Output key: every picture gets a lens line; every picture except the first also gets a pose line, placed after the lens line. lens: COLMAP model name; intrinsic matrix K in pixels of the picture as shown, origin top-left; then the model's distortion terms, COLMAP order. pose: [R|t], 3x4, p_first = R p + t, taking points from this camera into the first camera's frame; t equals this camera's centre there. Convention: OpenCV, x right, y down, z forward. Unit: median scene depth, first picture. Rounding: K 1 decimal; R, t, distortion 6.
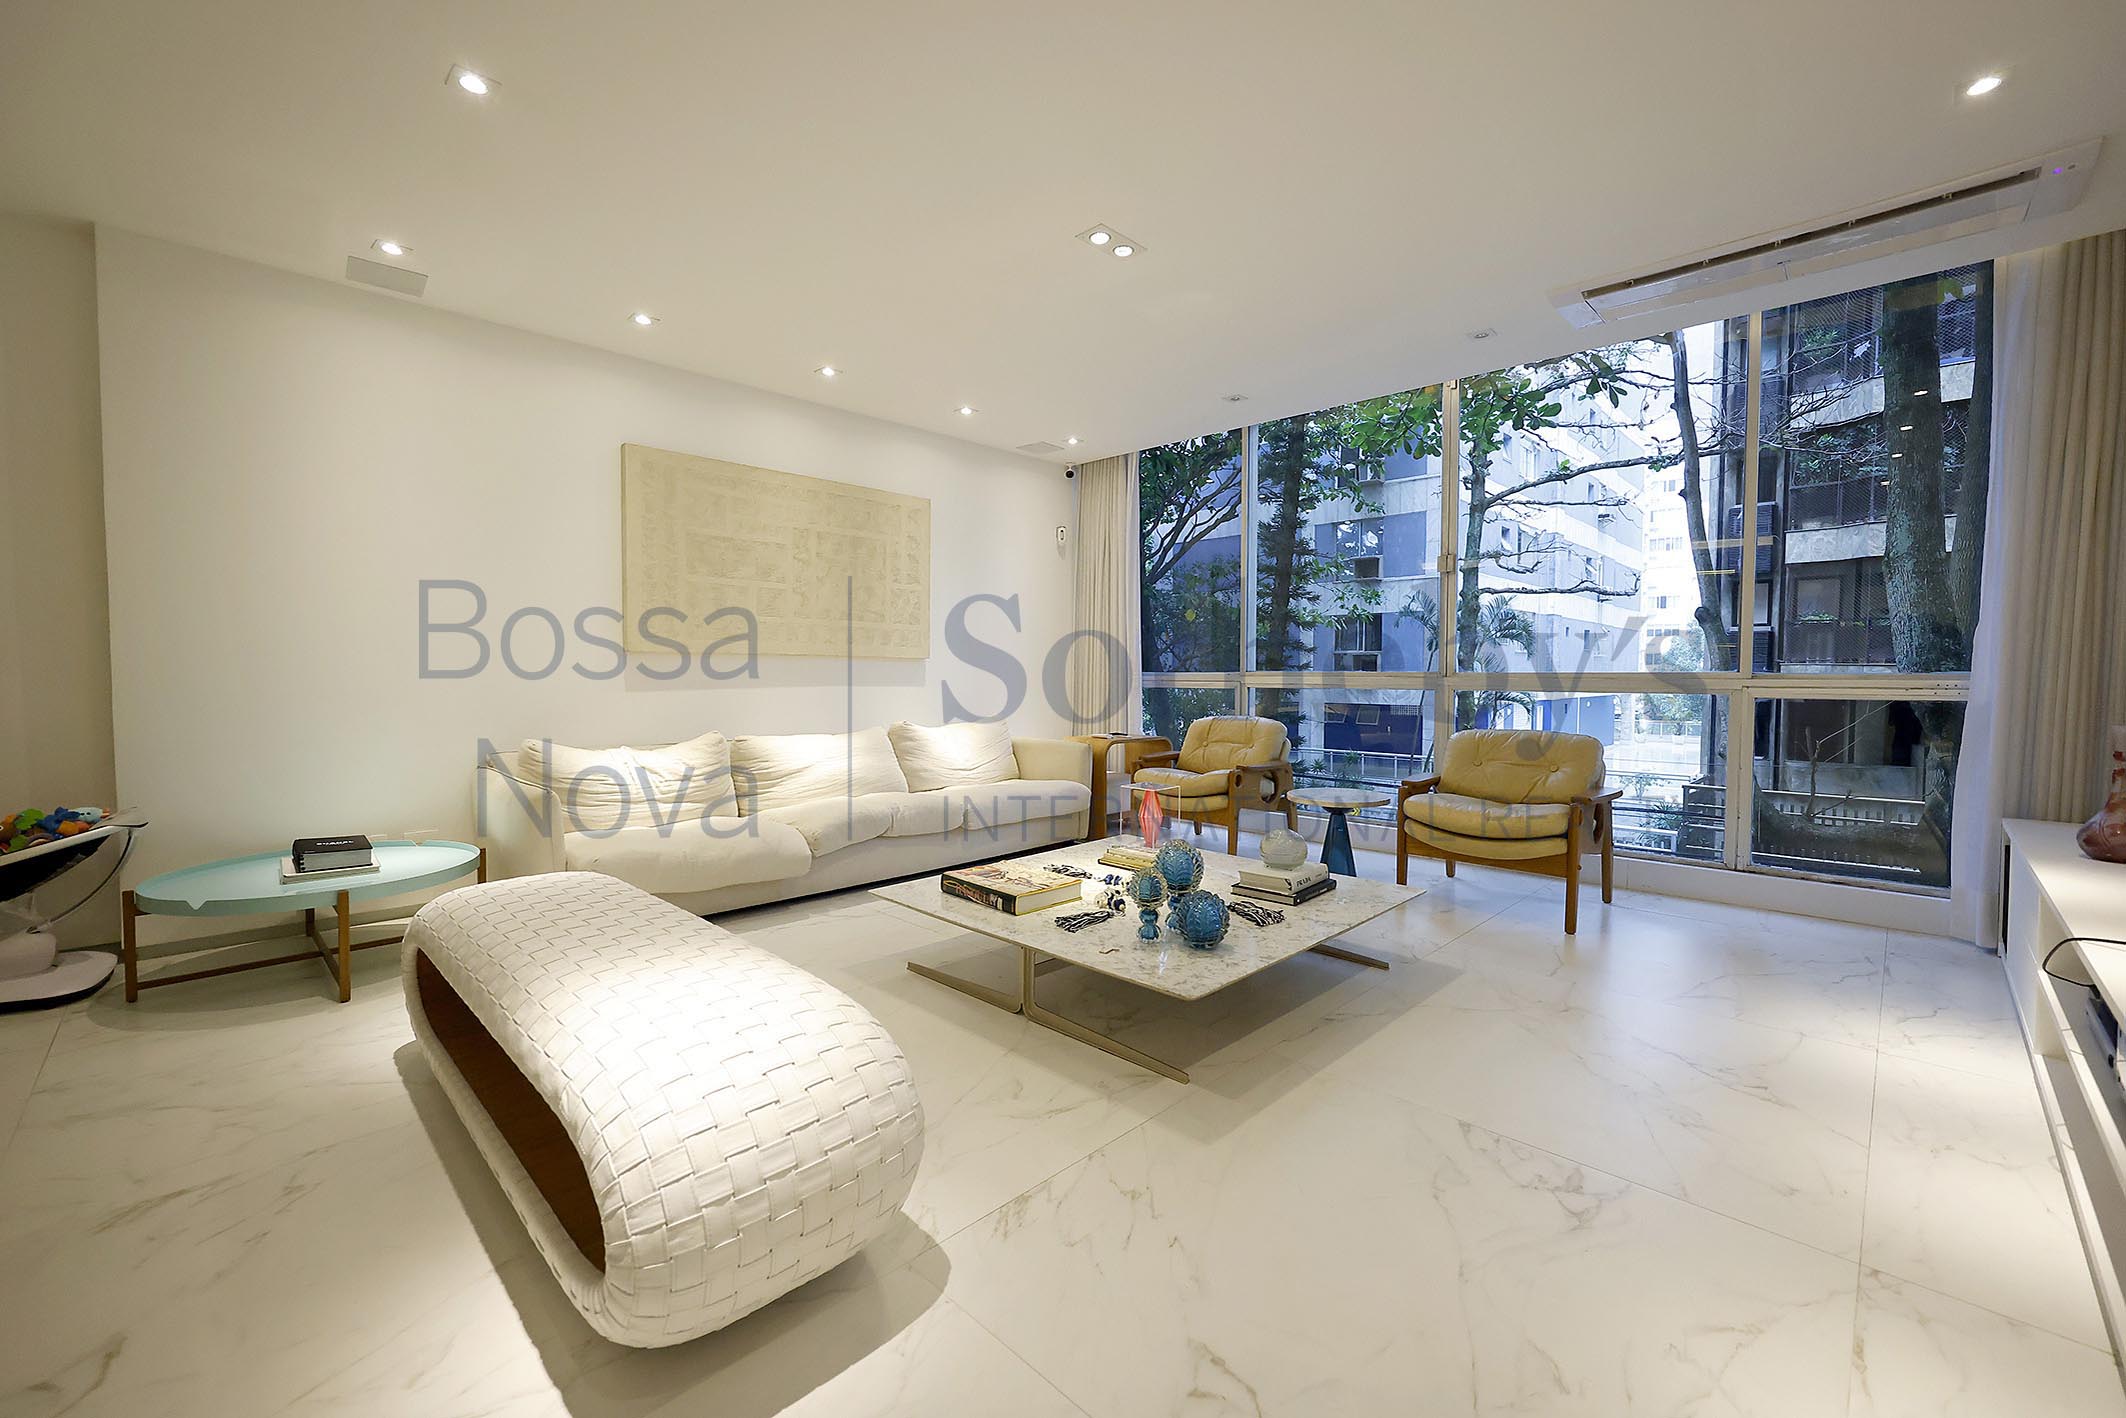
lens RADIAL K [[847.6, 0, 1059.1], [0, 847.6, 710.6], [0, 0, 1]] dist [0.000481, 0.000674]
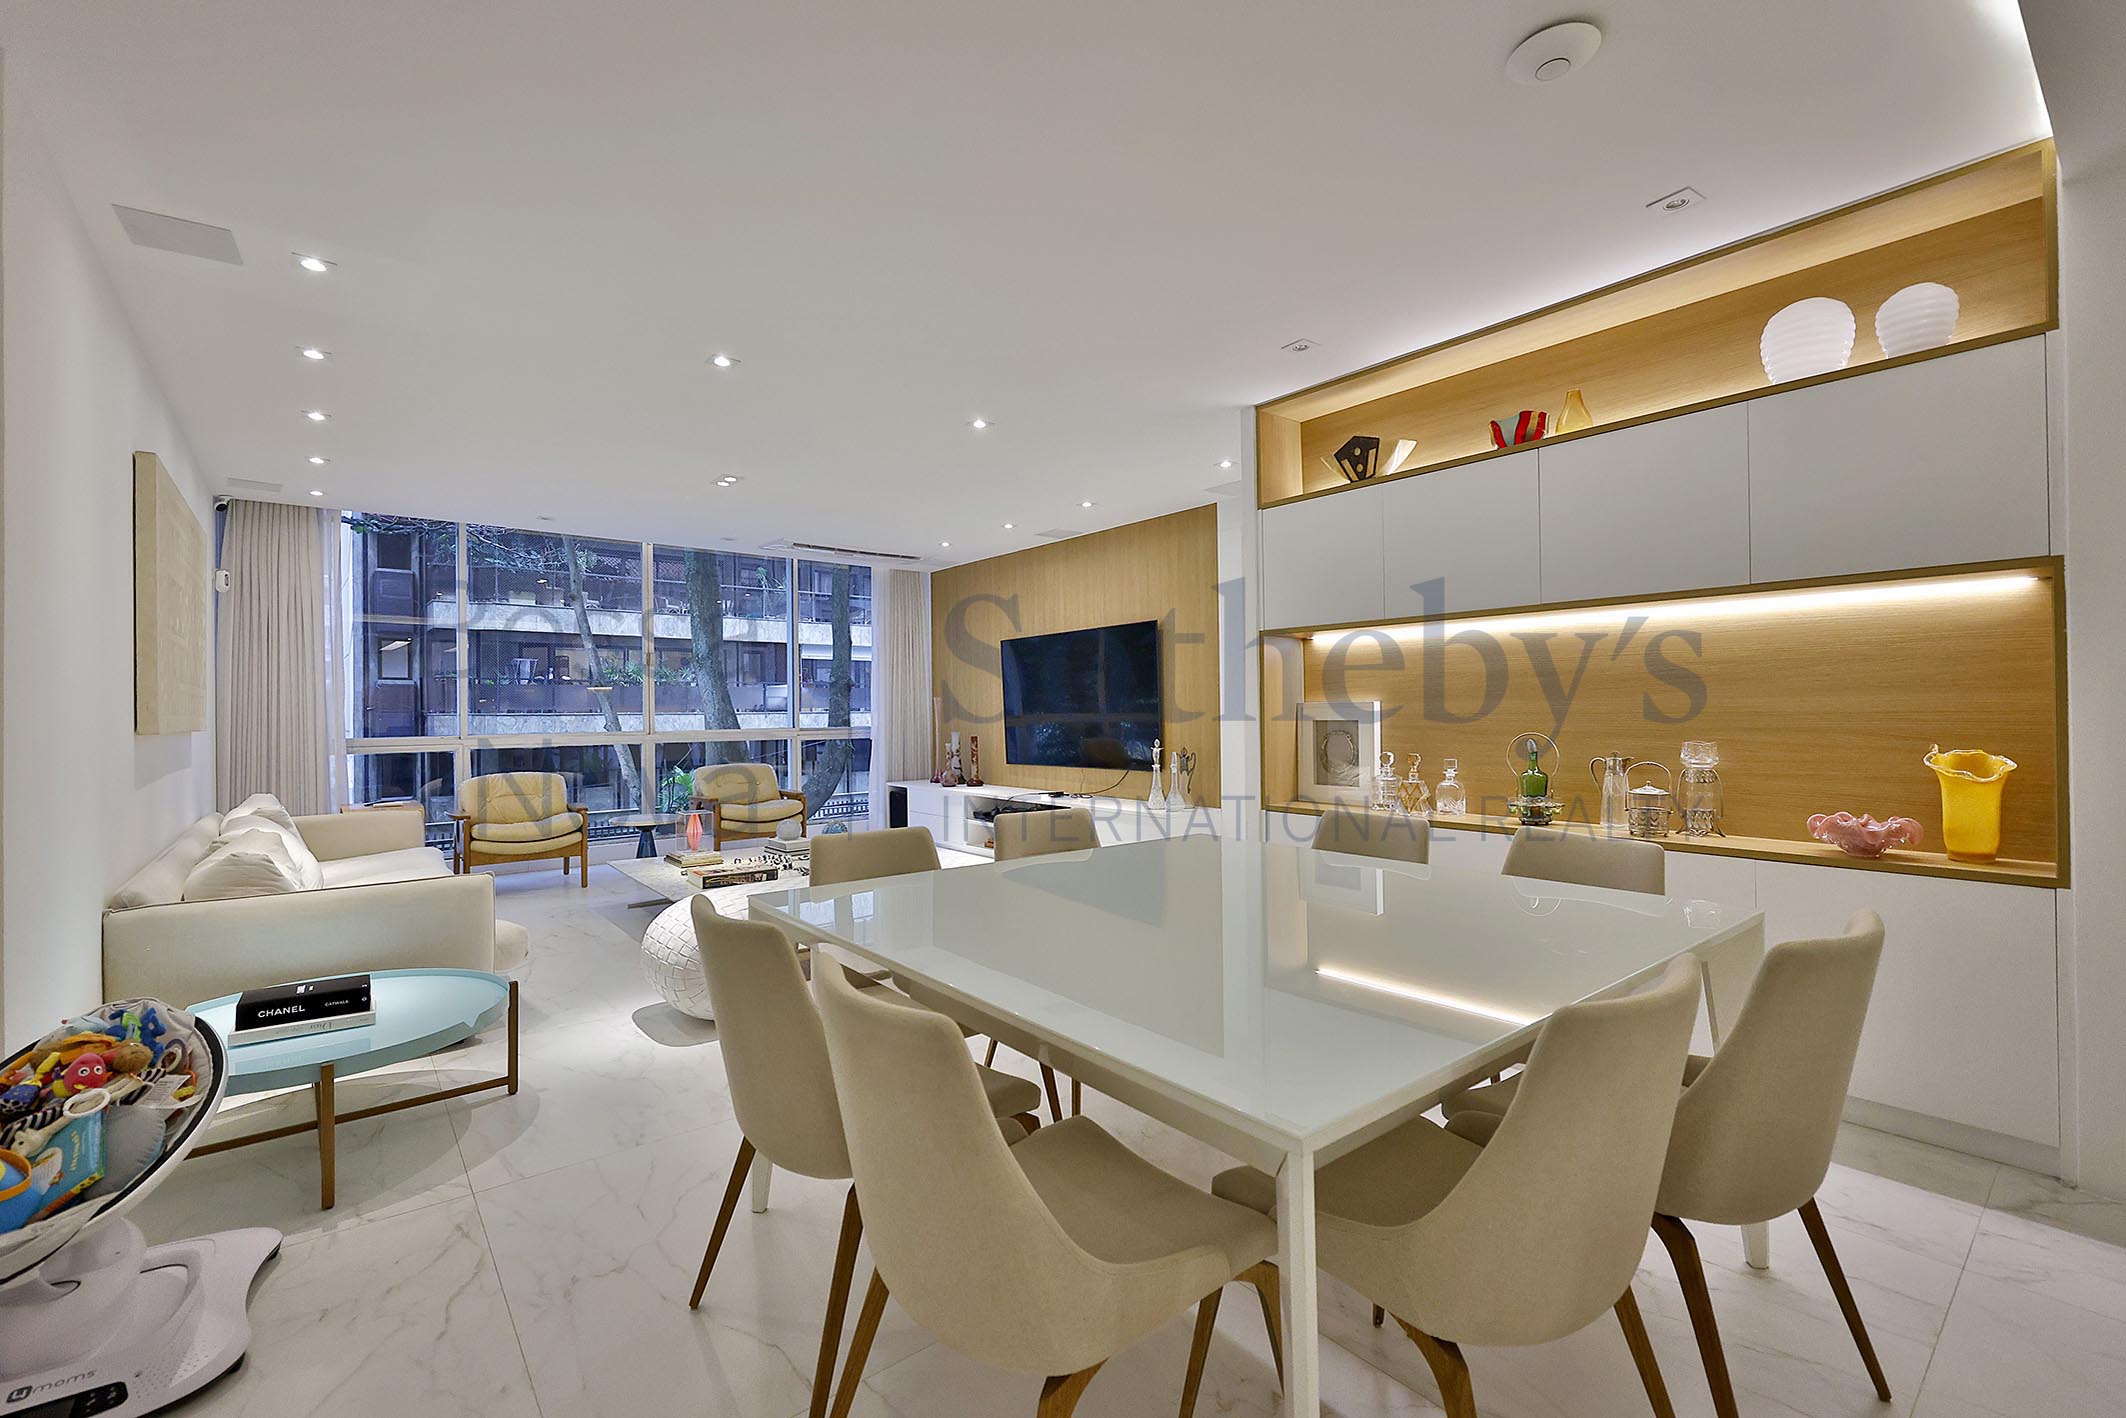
lens RADIAL K [[898.5, 0, 1051.0], [0, 898.5, 706.6], [0, 0, 1]] dist [-0.002247, 0.001192]
pose [[0.103672, 0.000045, 0.994612, -1.752045], [0.055458, 0.998444, -0.005826, -0.068308], [-0.993064, 0.055763, 0.103508, 0.226545]]
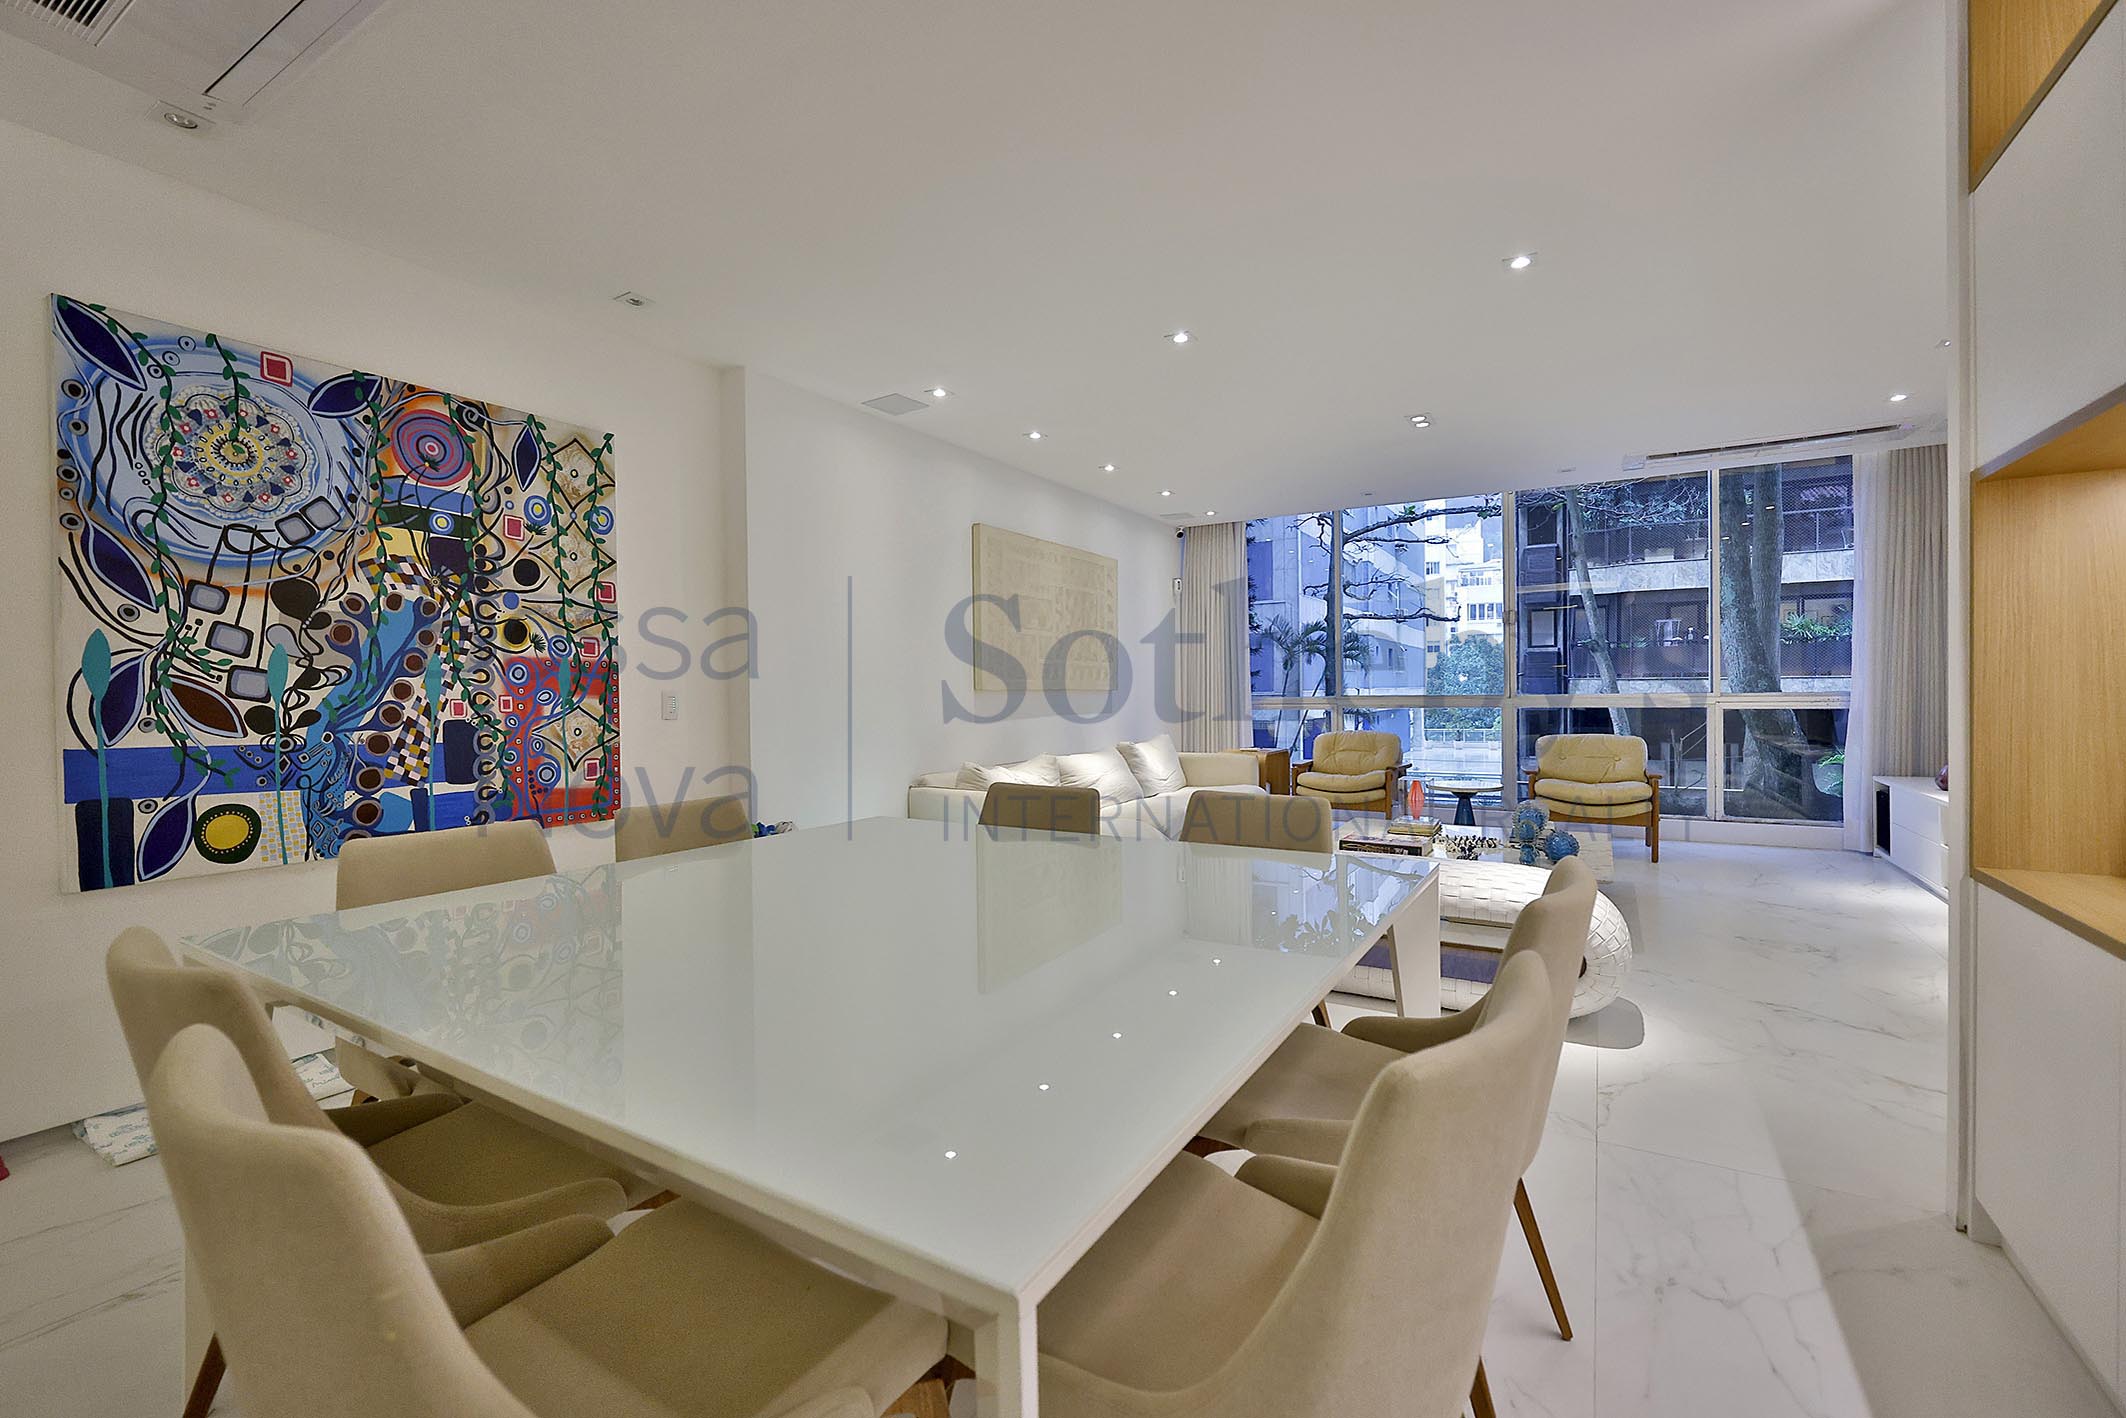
lens RADIAL K [[898.5, 0, 1053.1], [0, 898.5, 709.7], [0, 0, 1]] dist [-0.002247, 0.001192]
pose [[0.971452, -0.021617, 0.236248, -1.049908], [0.027463, 0.999392, -0.021480, -0.015937], [-0.235640, 0.027355, 0.971455, -0.434124]]
